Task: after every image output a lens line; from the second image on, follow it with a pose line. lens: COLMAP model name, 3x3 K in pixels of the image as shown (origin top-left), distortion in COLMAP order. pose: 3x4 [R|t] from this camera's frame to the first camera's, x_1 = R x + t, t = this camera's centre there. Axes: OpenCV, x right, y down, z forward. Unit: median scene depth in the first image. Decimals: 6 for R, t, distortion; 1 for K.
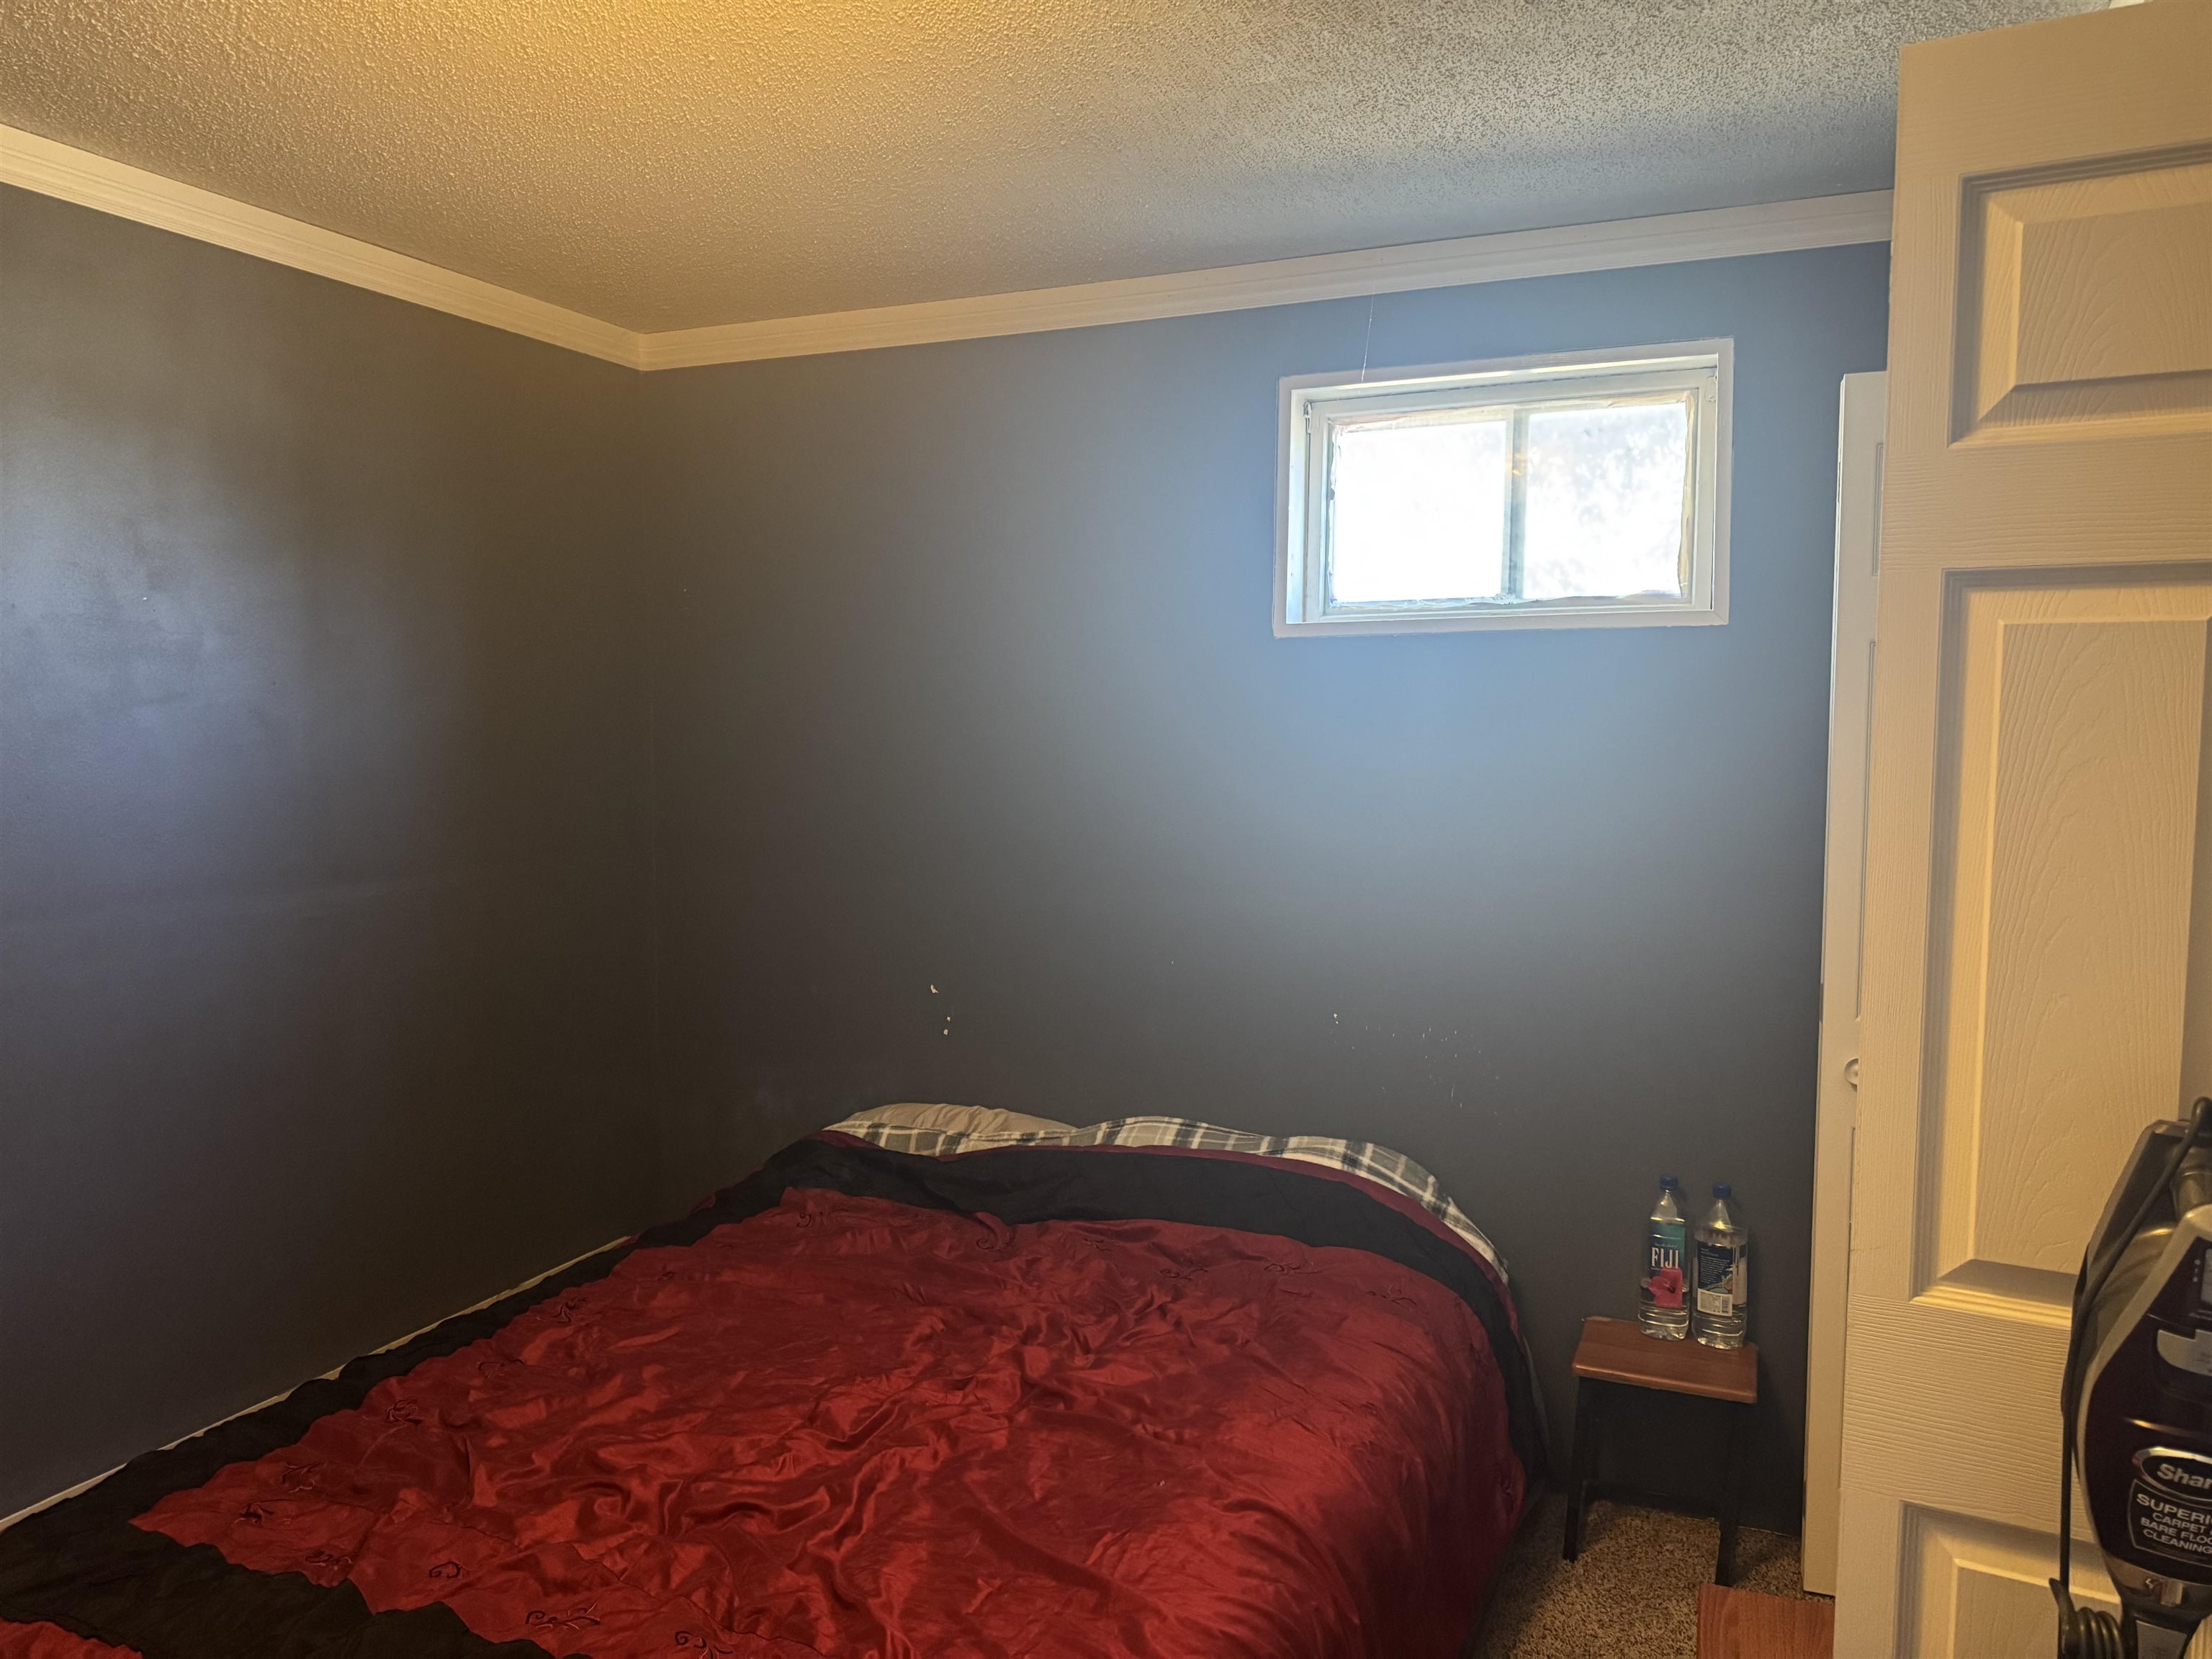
lens RADIAL K [[1522.1, 0, 1102.7], [0, 1522.1, 825.7], [0, 0, 1]] dist [0.074042, -0.088497]
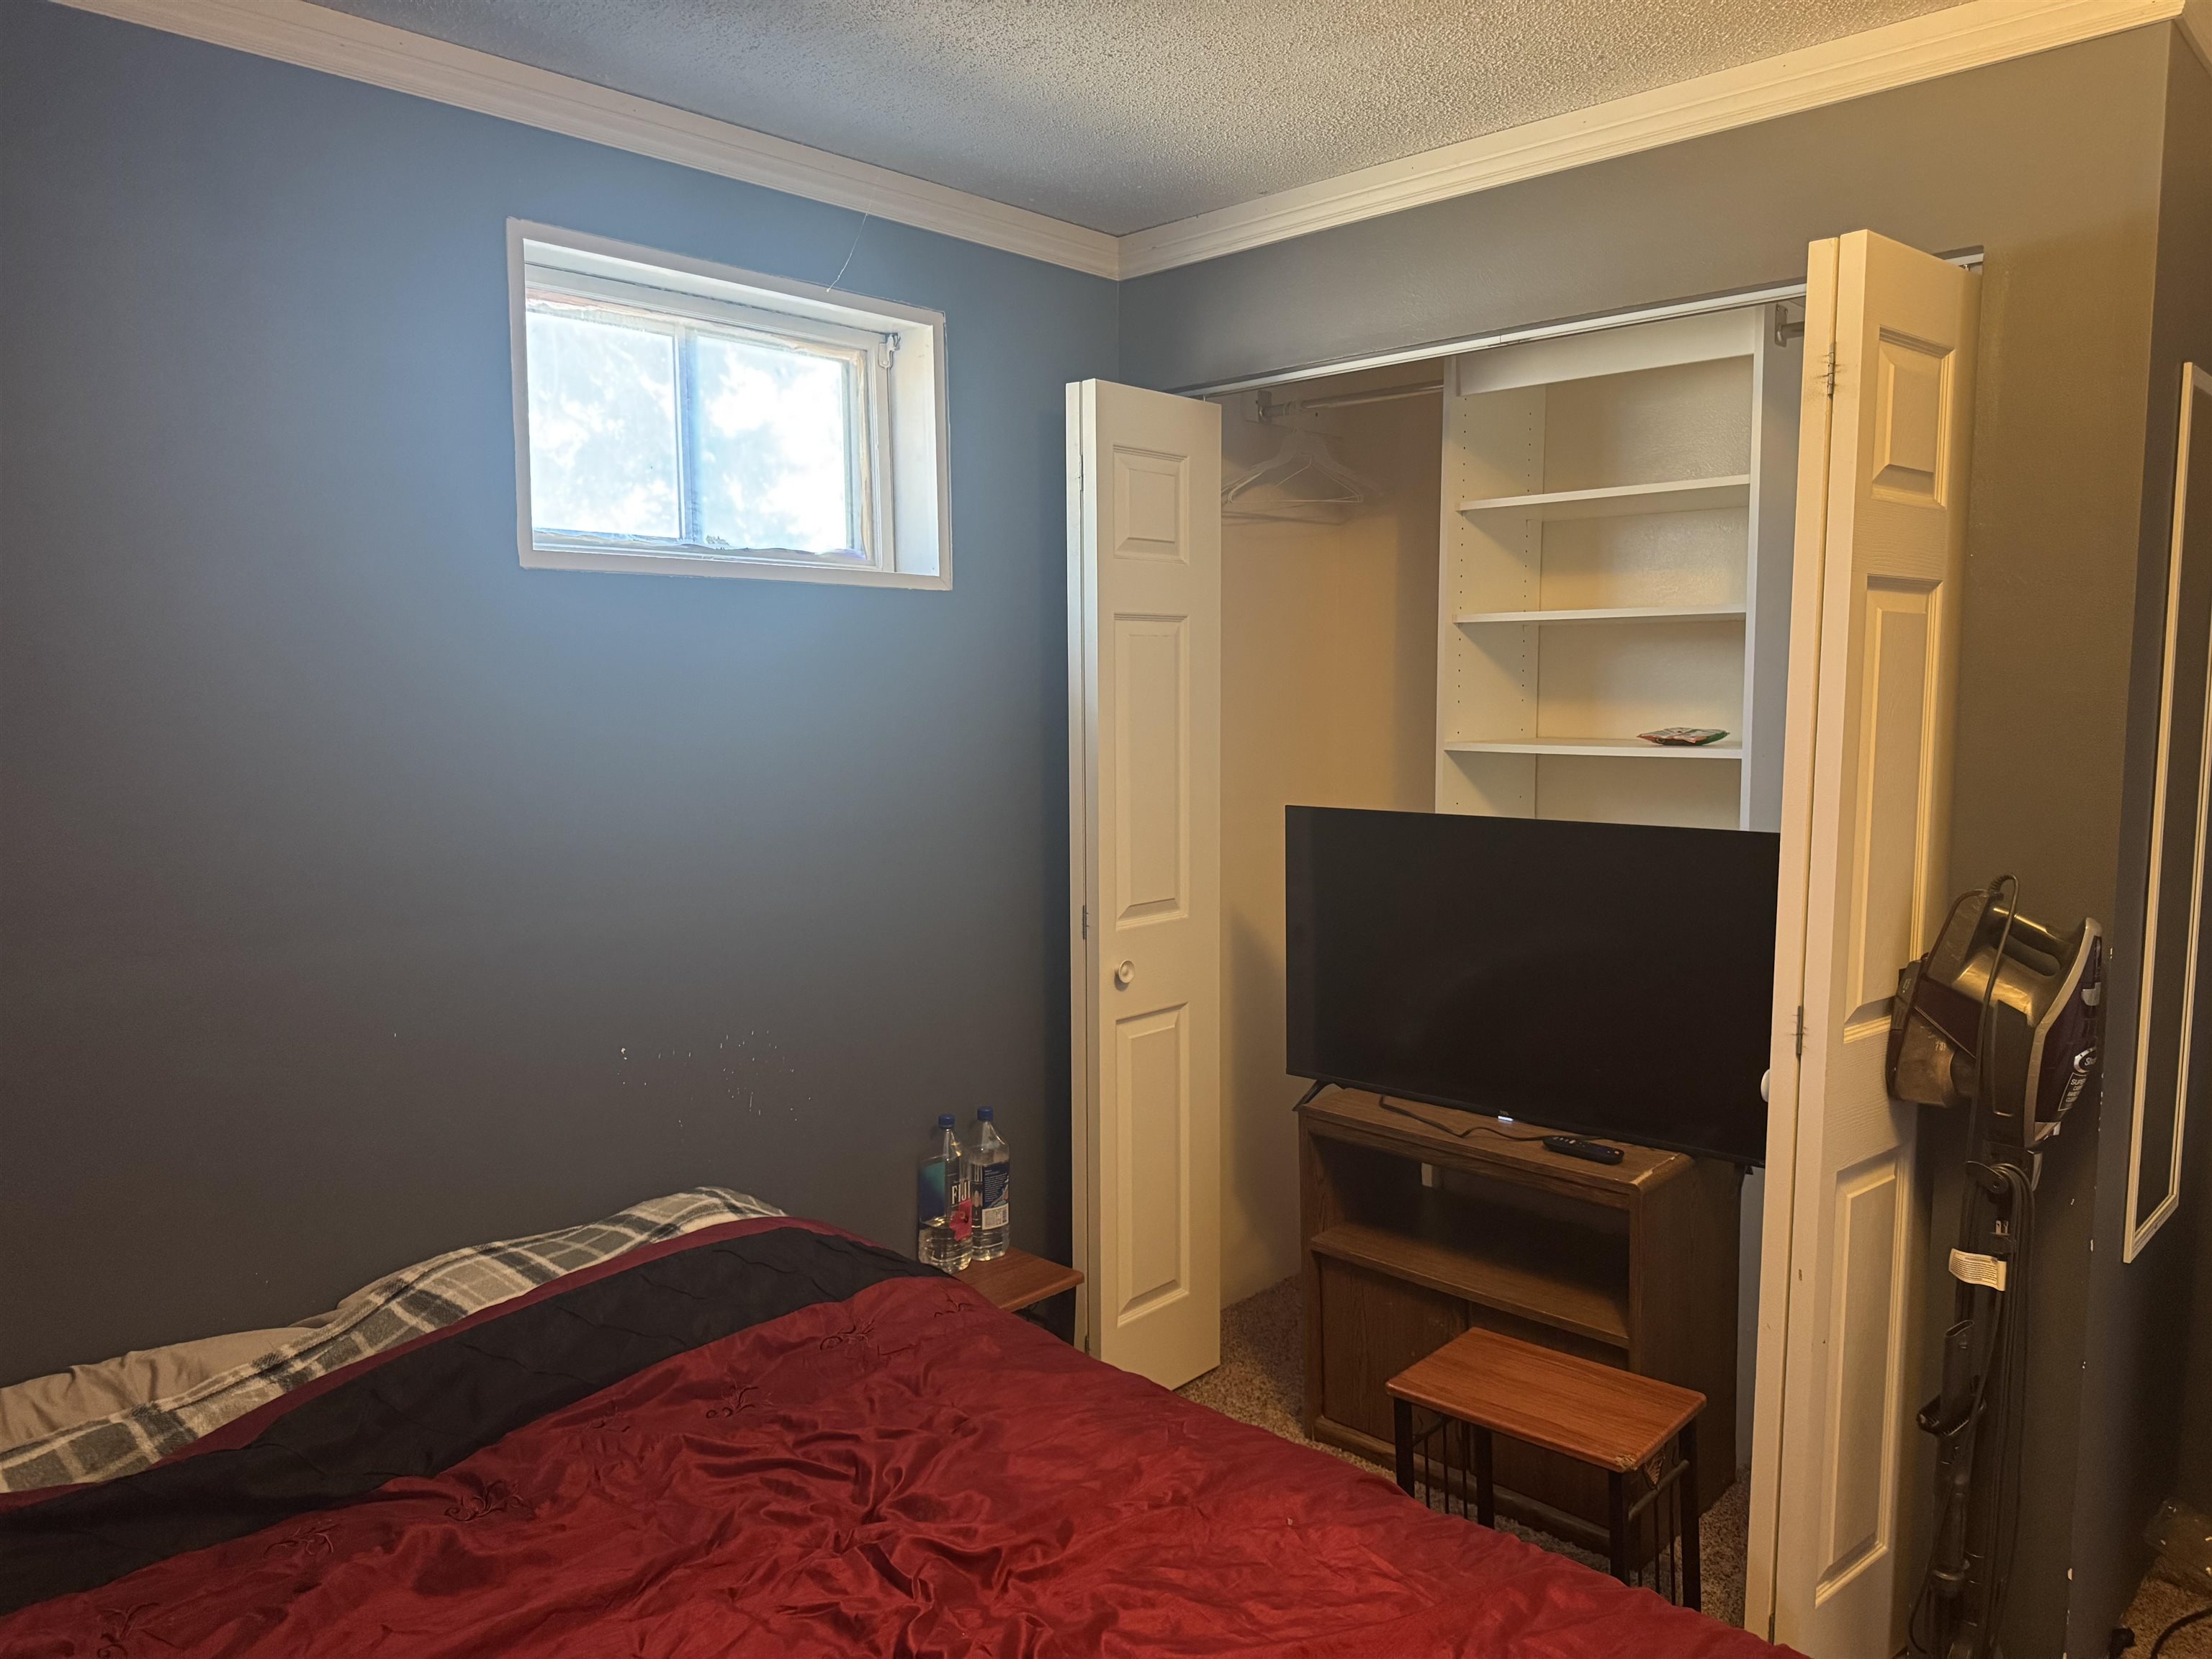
lens RADIAL K [[1568.4, 0, 1116.6], [0, 1568.4, 812.9], [0, 0, 1]] dist [0.212120, -0.319989]
pose [[0.368564, -0.085797, 0.925635, -0.534465], [0.072992, 0.995328, 0.063193, -0.034568], [-0.926732, 0.044273, 0.373104, 0.454917]]
